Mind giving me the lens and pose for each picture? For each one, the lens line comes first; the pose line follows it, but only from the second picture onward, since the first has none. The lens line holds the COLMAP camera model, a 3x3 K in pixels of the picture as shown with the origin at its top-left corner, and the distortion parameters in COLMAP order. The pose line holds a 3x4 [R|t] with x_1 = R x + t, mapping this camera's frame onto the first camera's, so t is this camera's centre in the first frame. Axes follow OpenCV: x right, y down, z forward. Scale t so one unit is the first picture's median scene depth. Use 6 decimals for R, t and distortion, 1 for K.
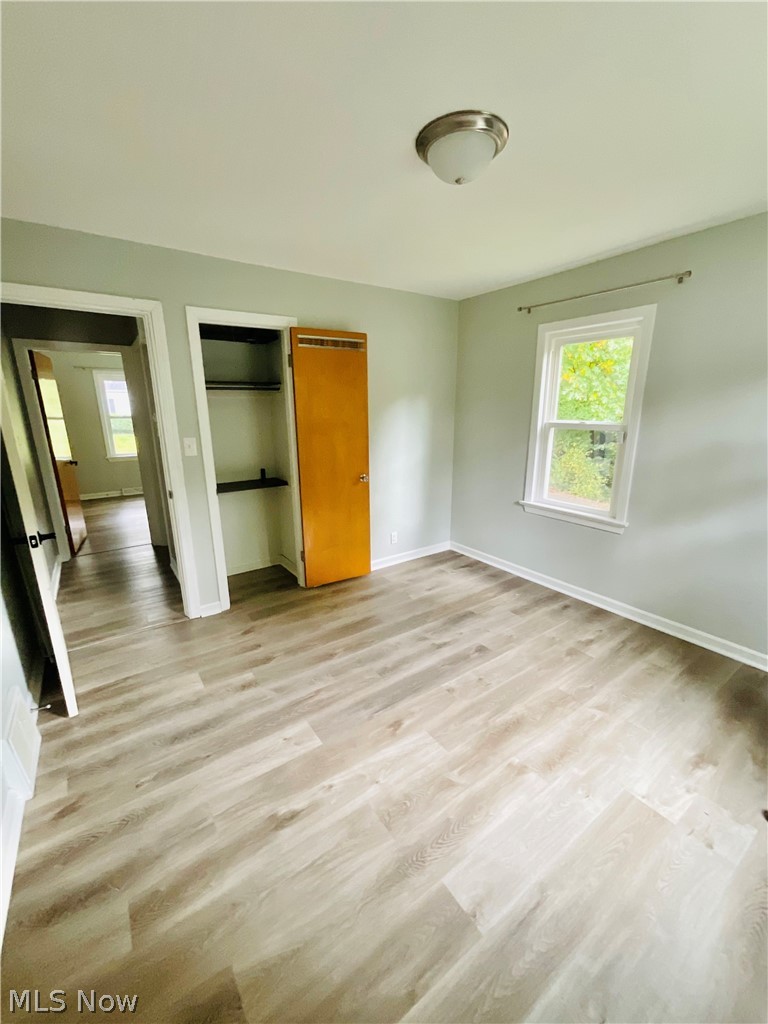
lens RADIAL K [[417.3, 0, 387.4], [0, 417.3, 513.4], [0, 0, 1]] dist [-0.001103, 0.001002]
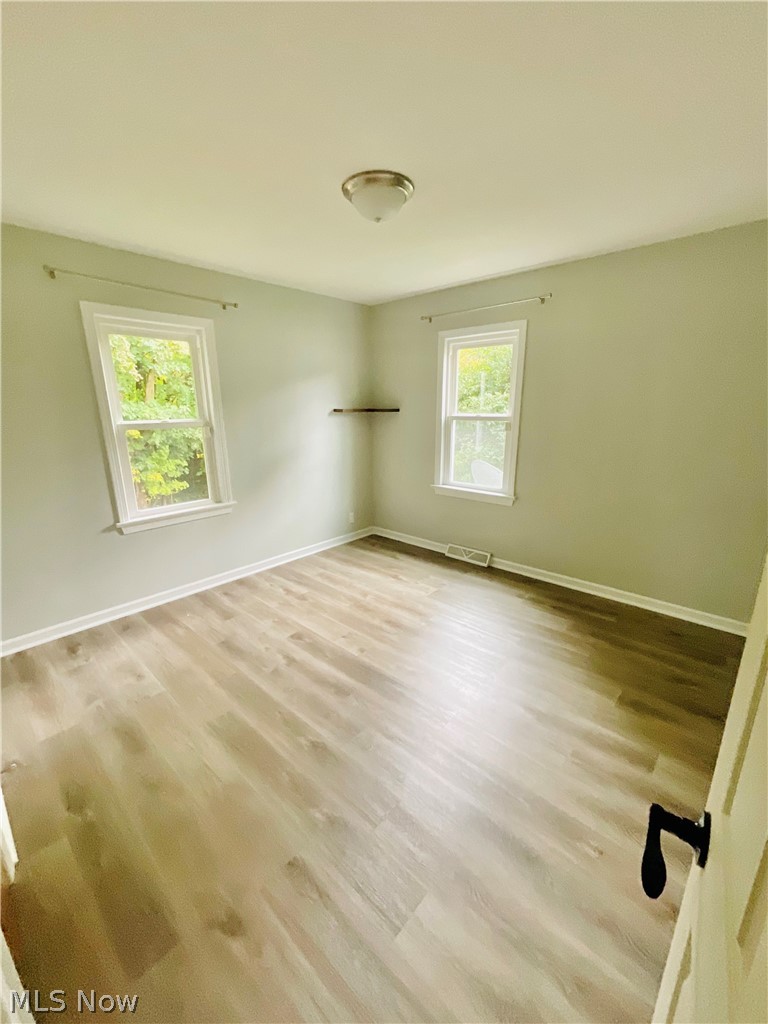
lens RADIAL K [[417.3, 0, 386.1], [0, 417.3, 510.9], [0, 0, 1]] dist [-0.001103, 0.001002]
pose [[-0.227033, -0.229041, 0.946571, -0.707634], [0.253416, 0.924576, 0.284500, -0.193946], [-0.940338, 0.304467, -0.151867, 0.827476]]
